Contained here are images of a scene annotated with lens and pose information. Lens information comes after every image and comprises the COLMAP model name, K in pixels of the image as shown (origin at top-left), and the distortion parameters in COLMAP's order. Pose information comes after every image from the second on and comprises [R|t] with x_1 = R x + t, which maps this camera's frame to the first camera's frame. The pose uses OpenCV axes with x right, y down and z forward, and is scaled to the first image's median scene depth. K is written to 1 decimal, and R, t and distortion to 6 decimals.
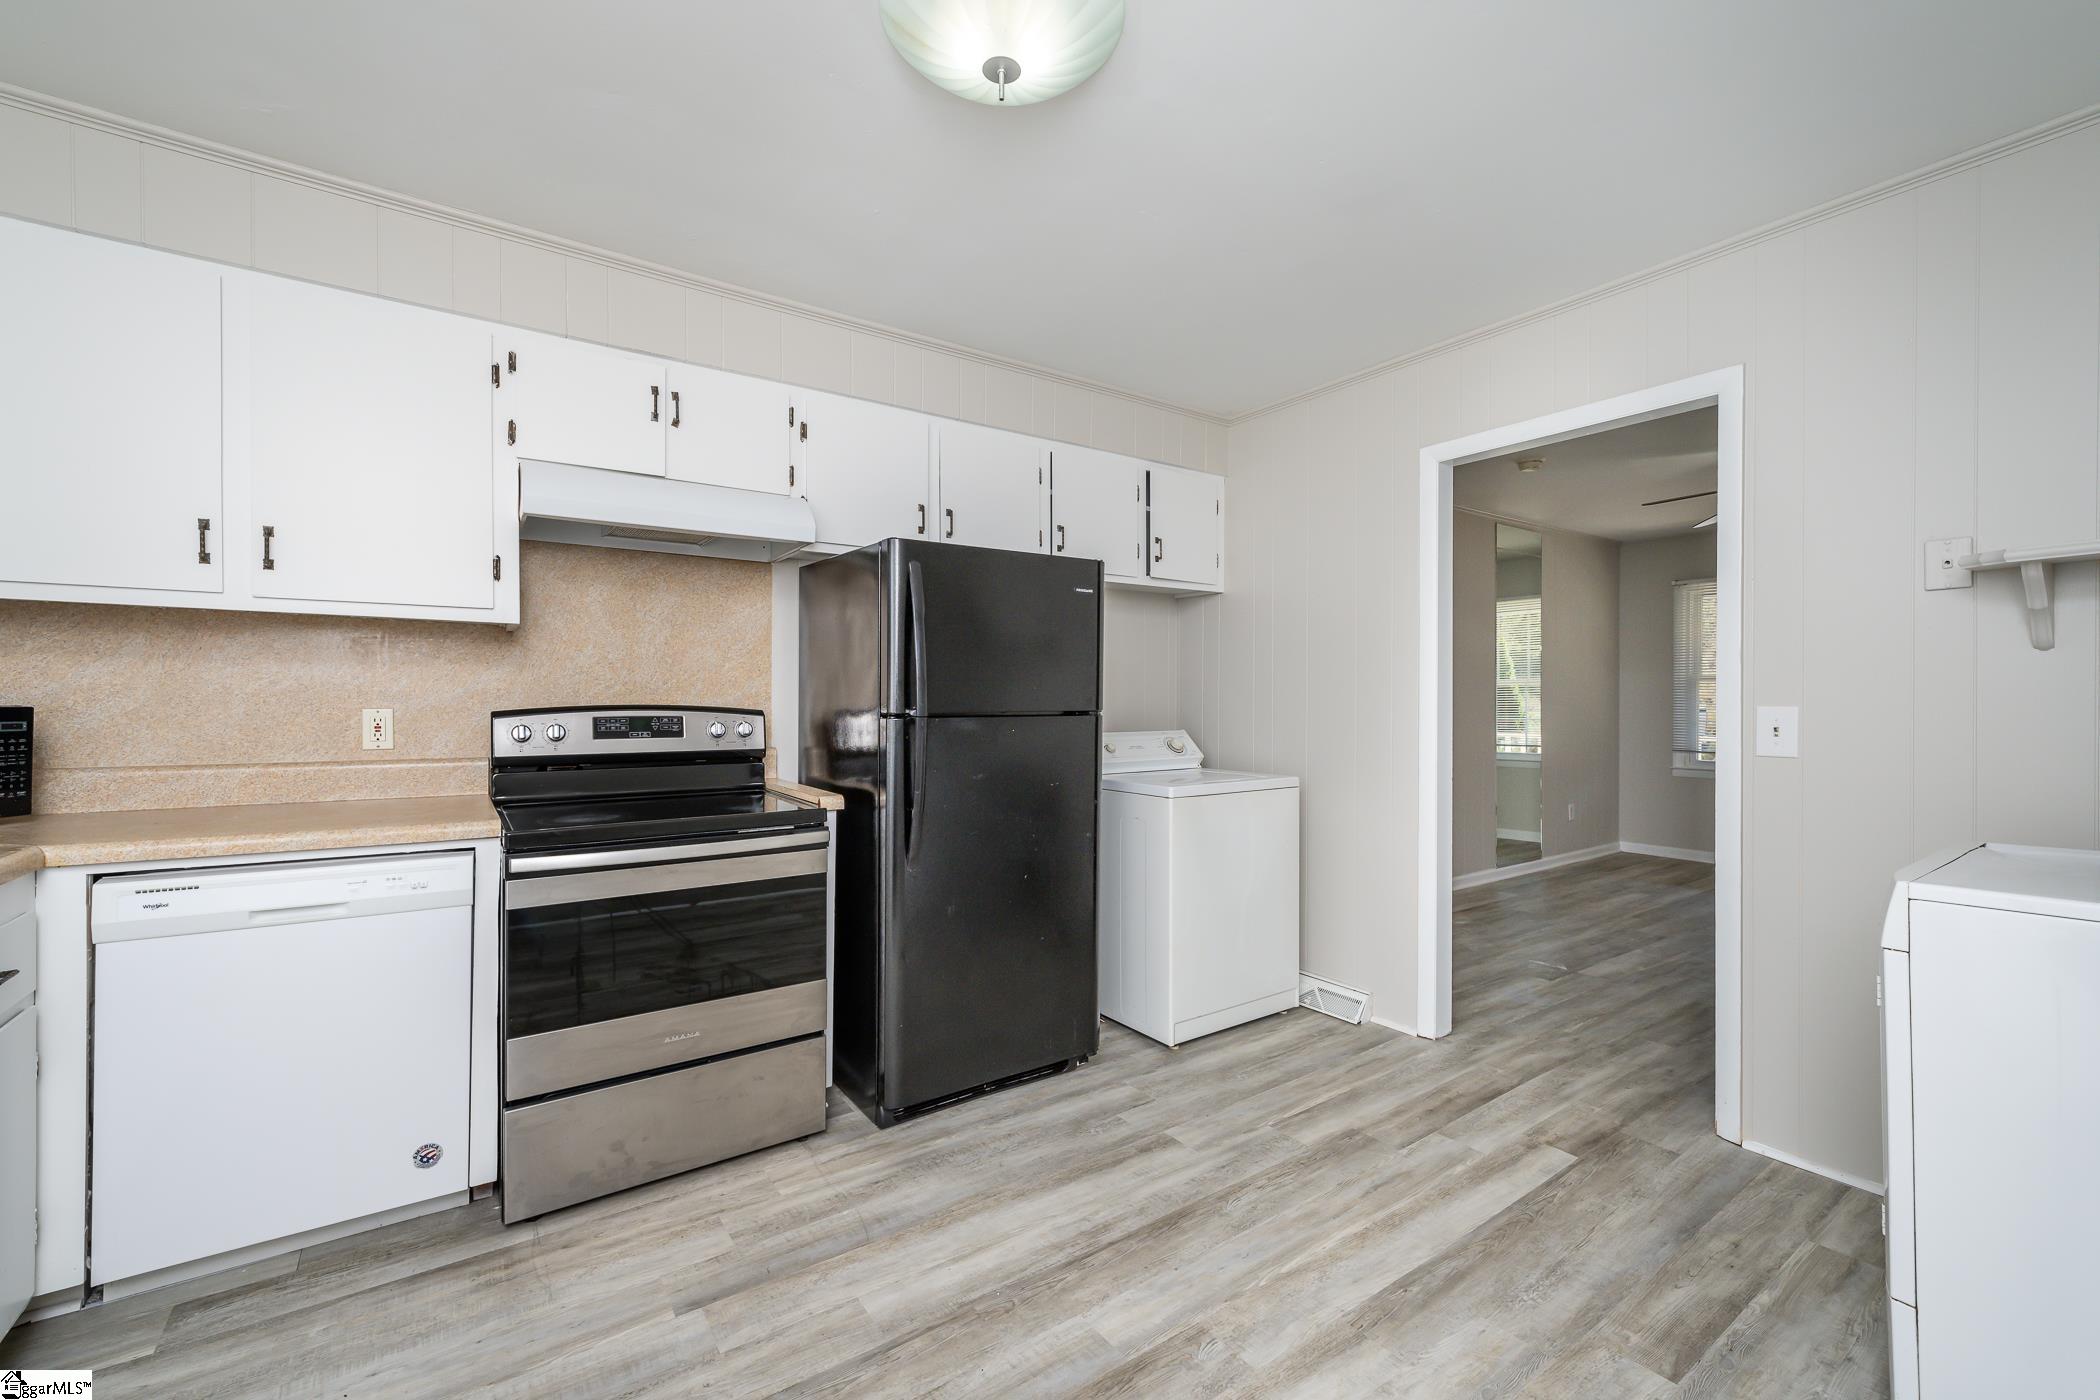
lens RADIAL K [[872.9, 0, 1050.0], [0, 872.9, 700.0], [0, 0, 1]] dist [0.004138, 0.000009]
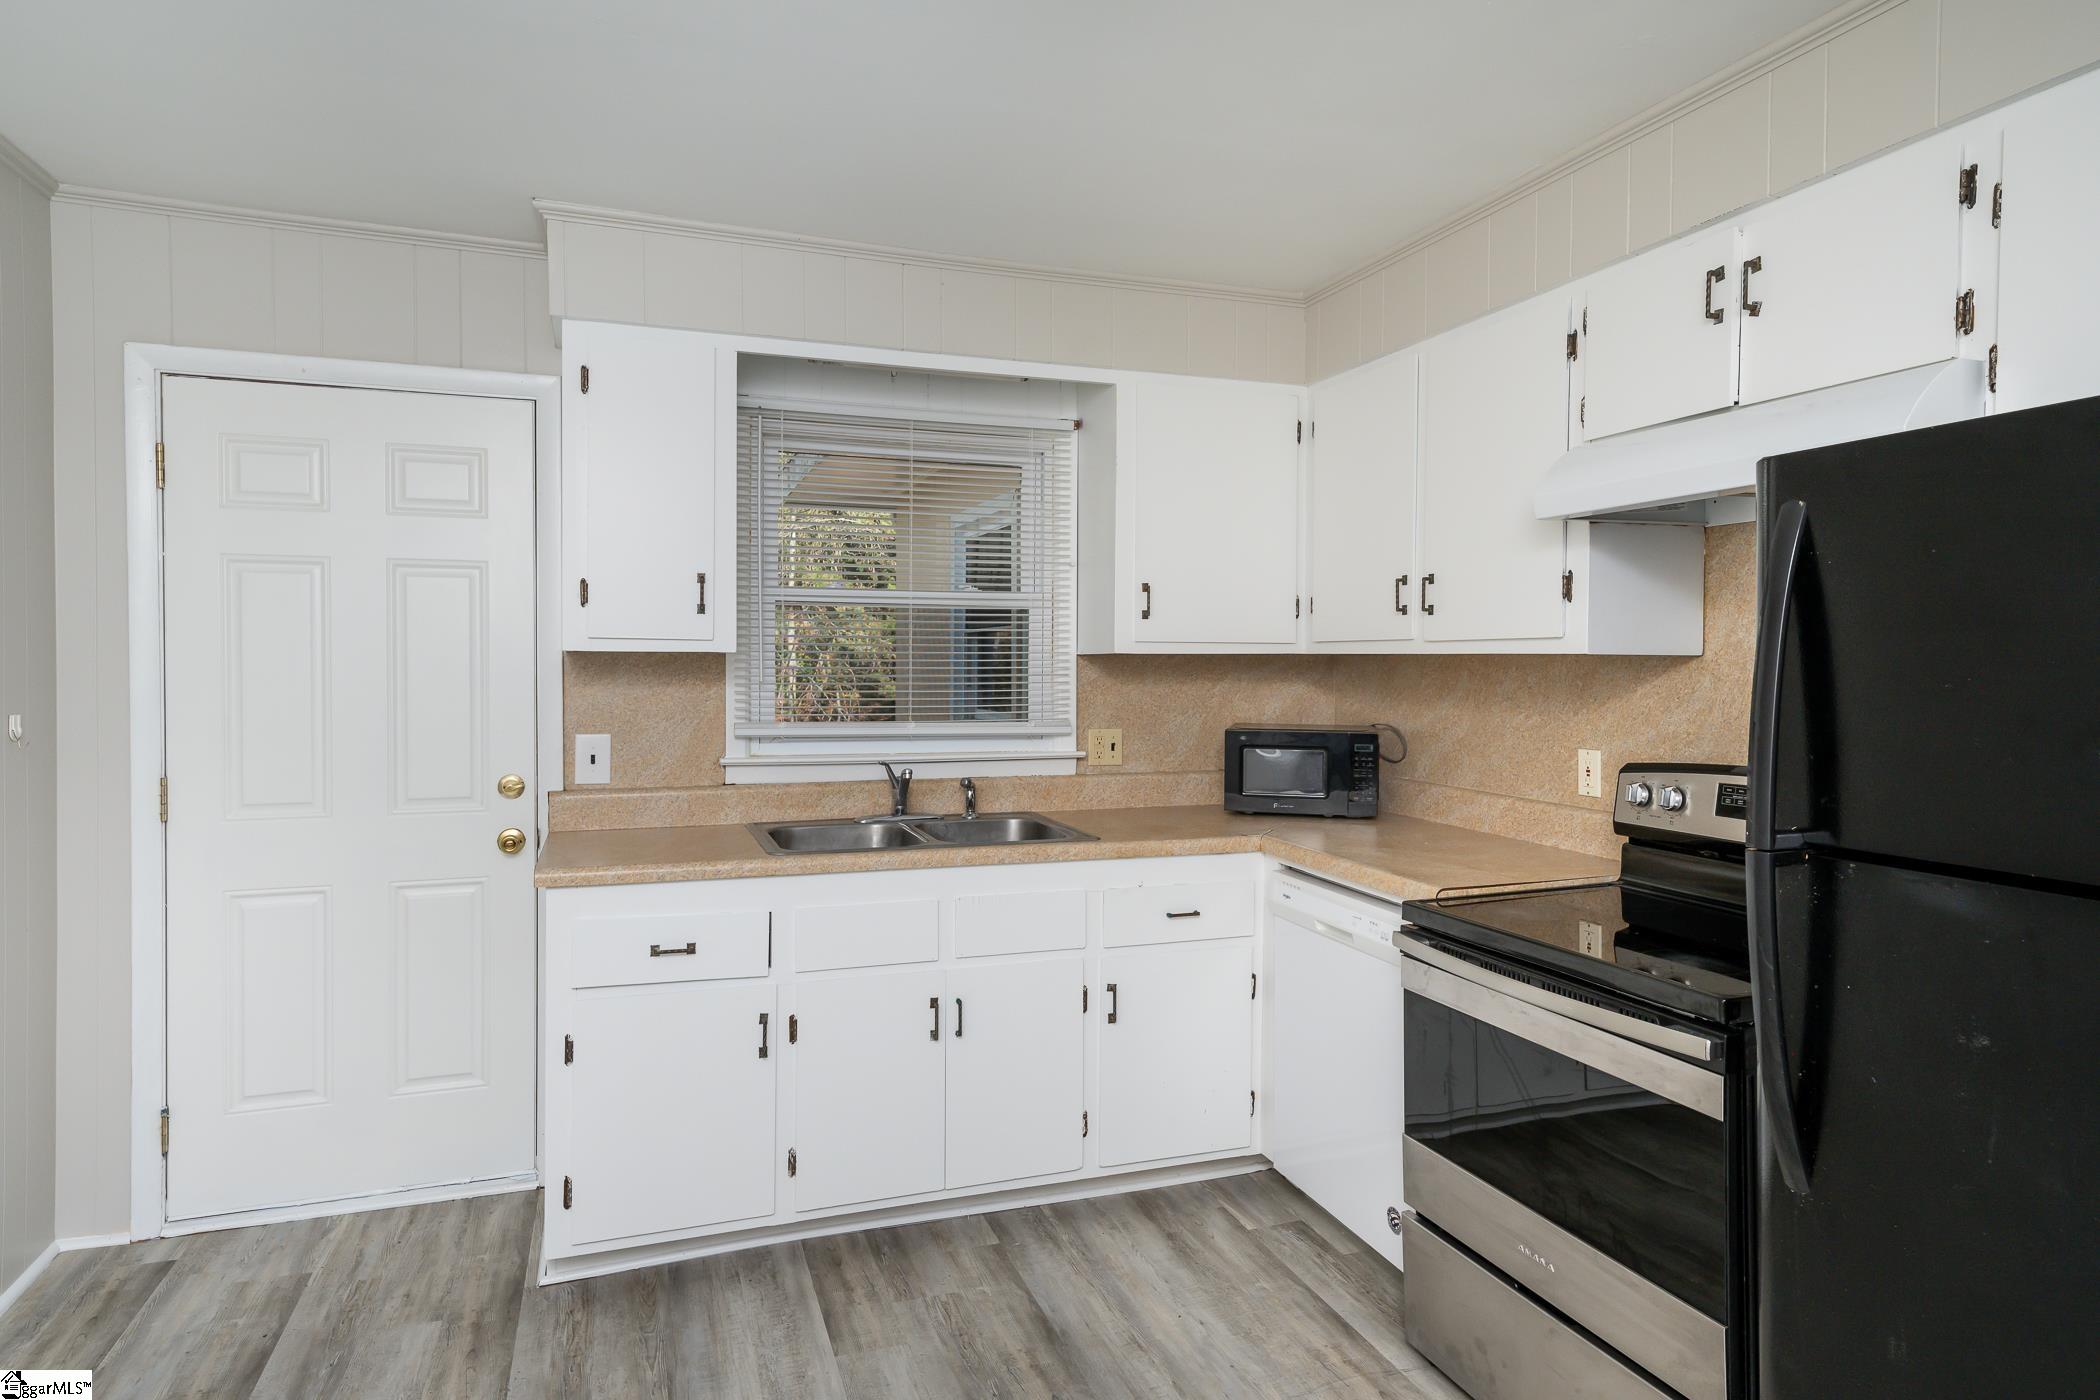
lens RADIAL K [[1208.5, 0, 1039.1], [0, 1208.5, 679.1], [0, 0, 1]] dist [0.021870, 0.000099]
pose [[-0.274280, 0.011183, -0.961585, 0.558934], [-0.005707, 0.999896, 0.013256, -0.074843], [0.961633, 0.009124, -0.274187, 0.813680]]
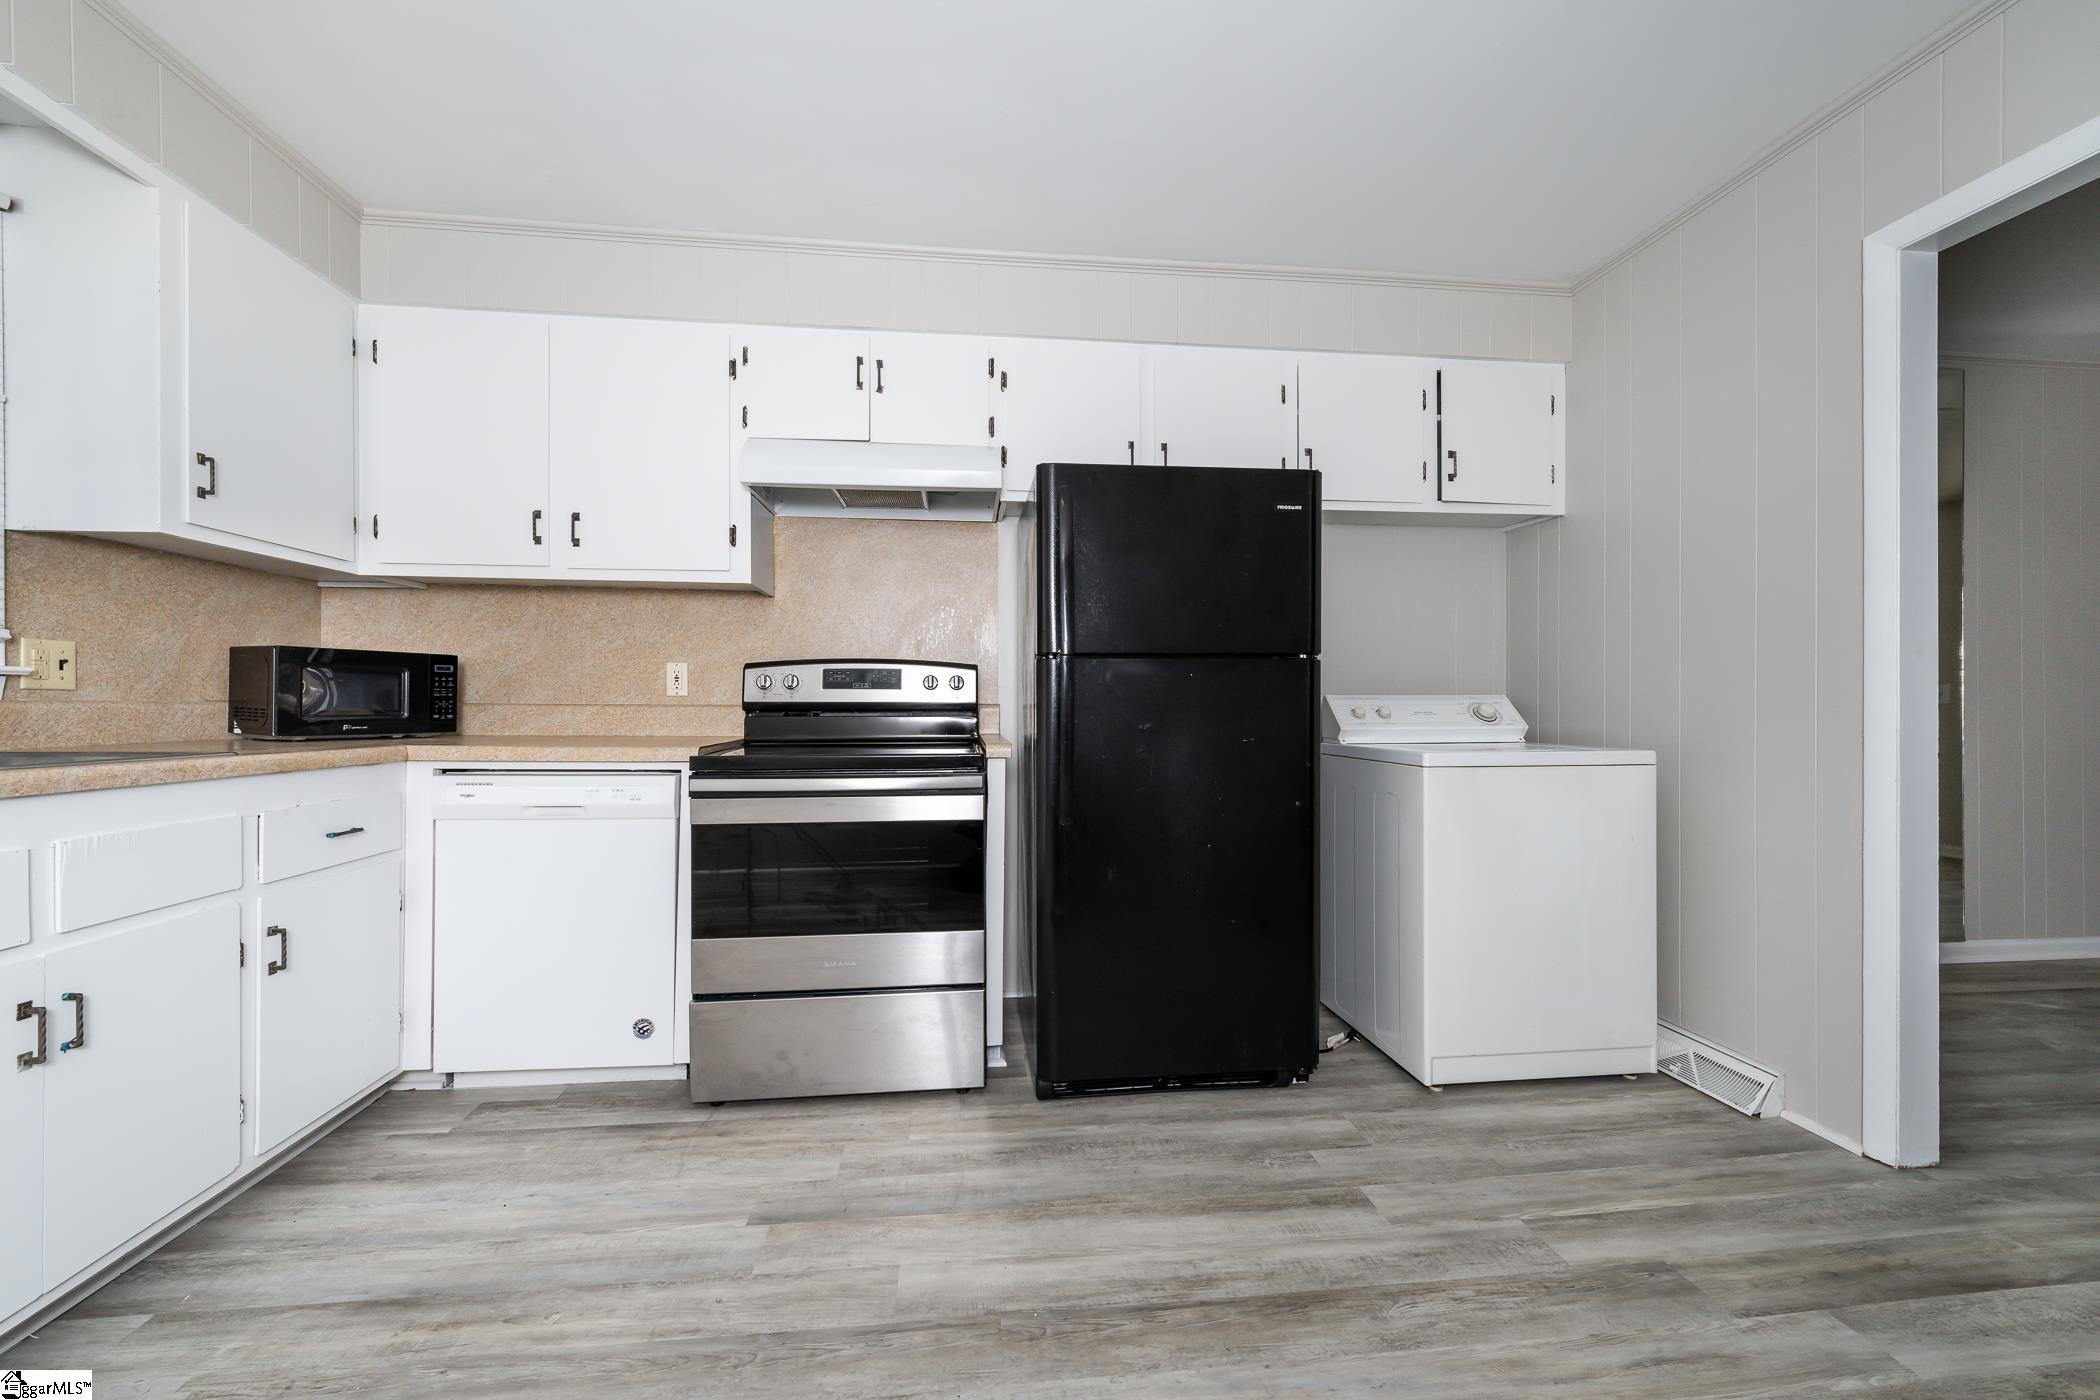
lens RADIAL K [[839.6, 0, 1050.0], [0, 839.6, 700.0], [0, 0, 1]] dist [0.002759, 0.000394]
pose [[0.876101, -0.003723, -0.482113, 0.259678], [0.000800, 0.999980, -0.006268, 0.071307], [0.482126, 0.005106, 0.876087, 0.224208]]
